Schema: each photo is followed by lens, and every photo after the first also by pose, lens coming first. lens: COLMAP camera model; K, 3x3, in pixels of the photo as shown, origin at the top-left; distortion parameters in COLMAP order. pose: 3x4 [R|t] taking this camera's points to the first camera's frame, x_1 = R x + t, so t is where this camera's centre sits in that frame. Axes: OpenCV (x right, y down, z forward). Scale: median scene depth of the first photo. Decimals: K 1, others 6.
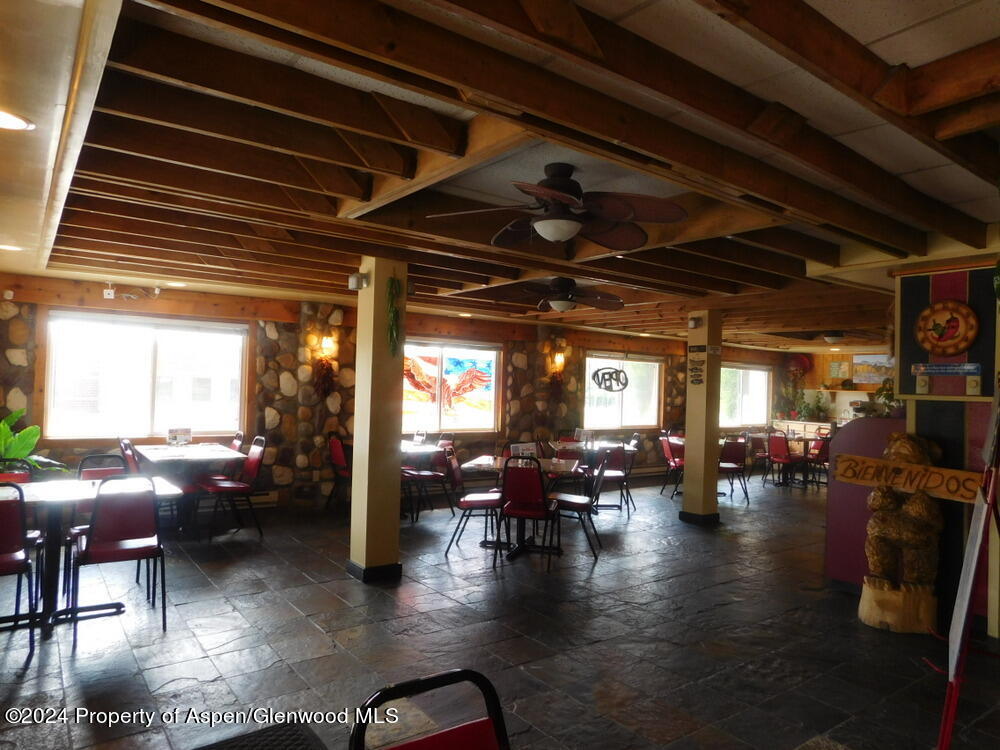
lens RADIAL K [[661.2, 0, 502.3], [0, 661.2, 375.0], [0, 0, 1]] dist [-0.071804, 0.057904]
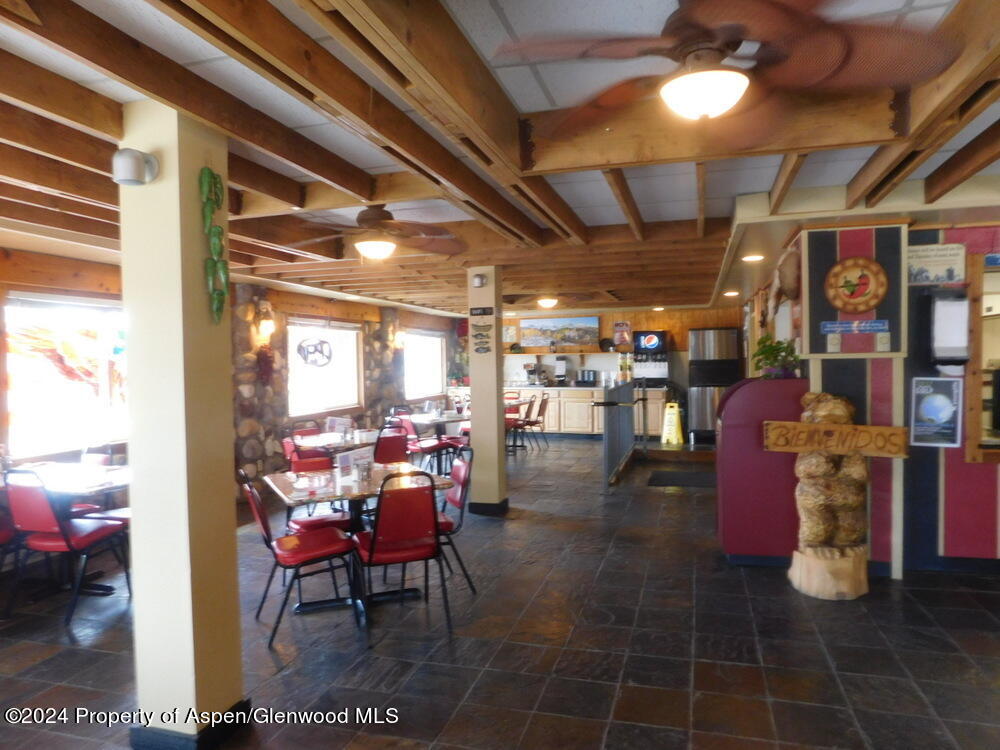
lens RADIAL K [[661.2, 0, 504.2], [0, 661.2, 375.2], [0, 0, 1]] dist [-0.071804, 0.057904]
pose [[0.796496, -0.060334, 0.601626, -0.197638], [0.032624, 0.997848, 0.056878, -0.005061], [-0.603763, -0.025675, 0.796750, 0.296415]]
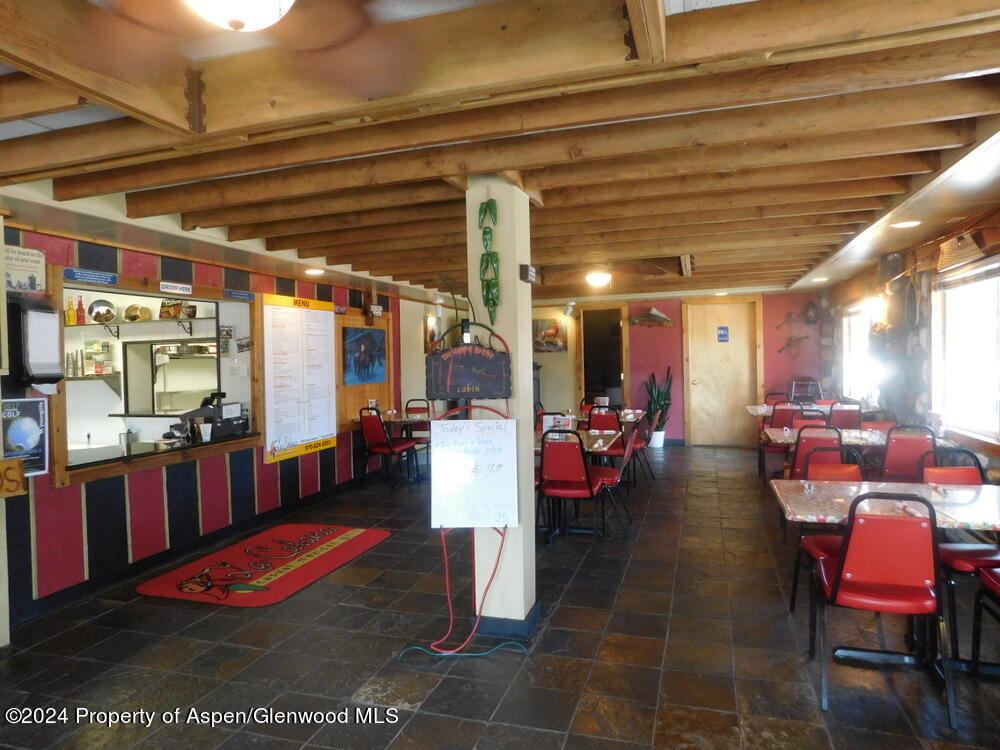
lens RADIAL K [[661.2, 0, 498.5], [0, 661.2, 377.9], [0, 0, 1]] dist [-0.071804, 0.057904]
pose [[-0.584742, -0.040183, 0.810223, -0.166796], [-0.006535, 0.998973, 0.044828, 0.002461], [-0.811193, 0.020919, -0.584404, 0.548450]]
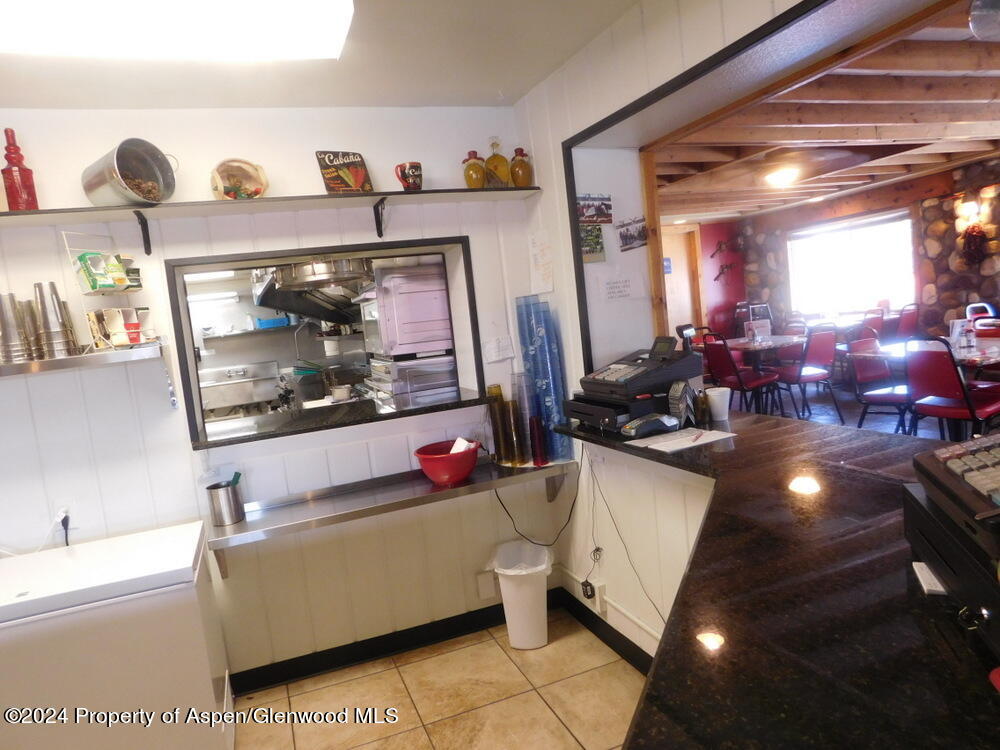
lens RADIAL K [[661.2, 0, 500.6], [0, 661.2, 373.2], [0, 0, 1]] dist [-0.071804, 0.057904]
pose [[-0.960193, 0.051915, 0.274471, 0.717462], [0.078744, 0.993034, 0.087647, 0.046257], [-0.268009, 0.105771, -0.957593, 0.770343]]
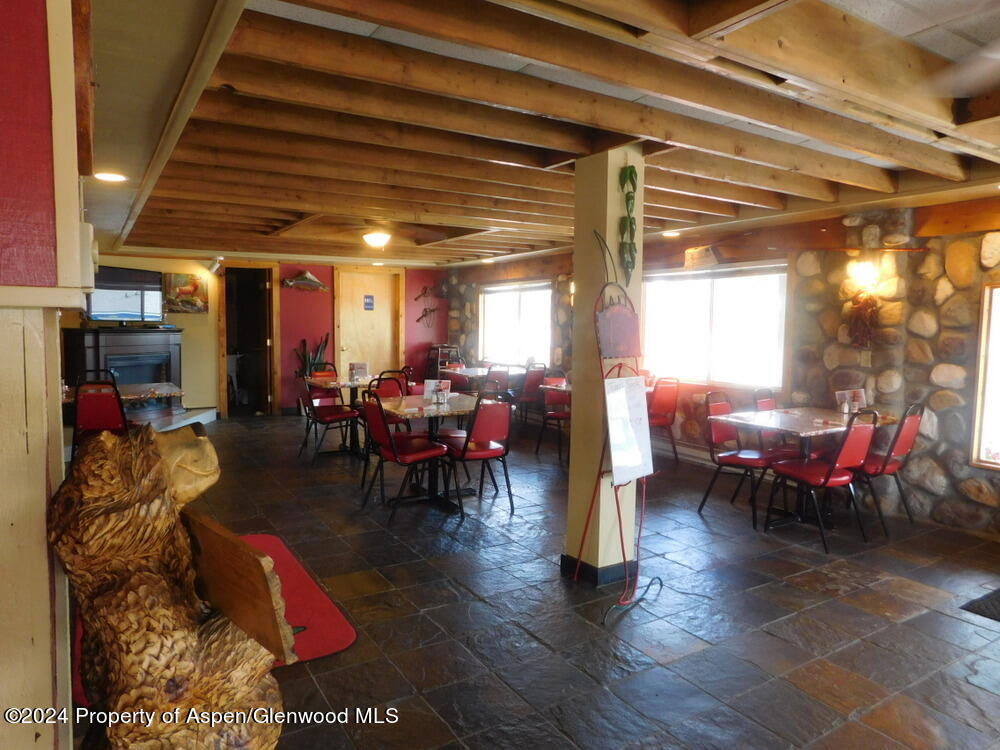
lens RADIAL K [[661.2, 0, 502.0], [0, 661.2, 375.9], [0, 0, 1]] dist [-0.071804, 0.057904]
pose [[-0.995960, -0.048334, 0.075681, 0.310554], [-0.043600, 0.997061, 0.063001, 0.027684], [-0.078503, 0.059446, -0.995140, 0.797735]]
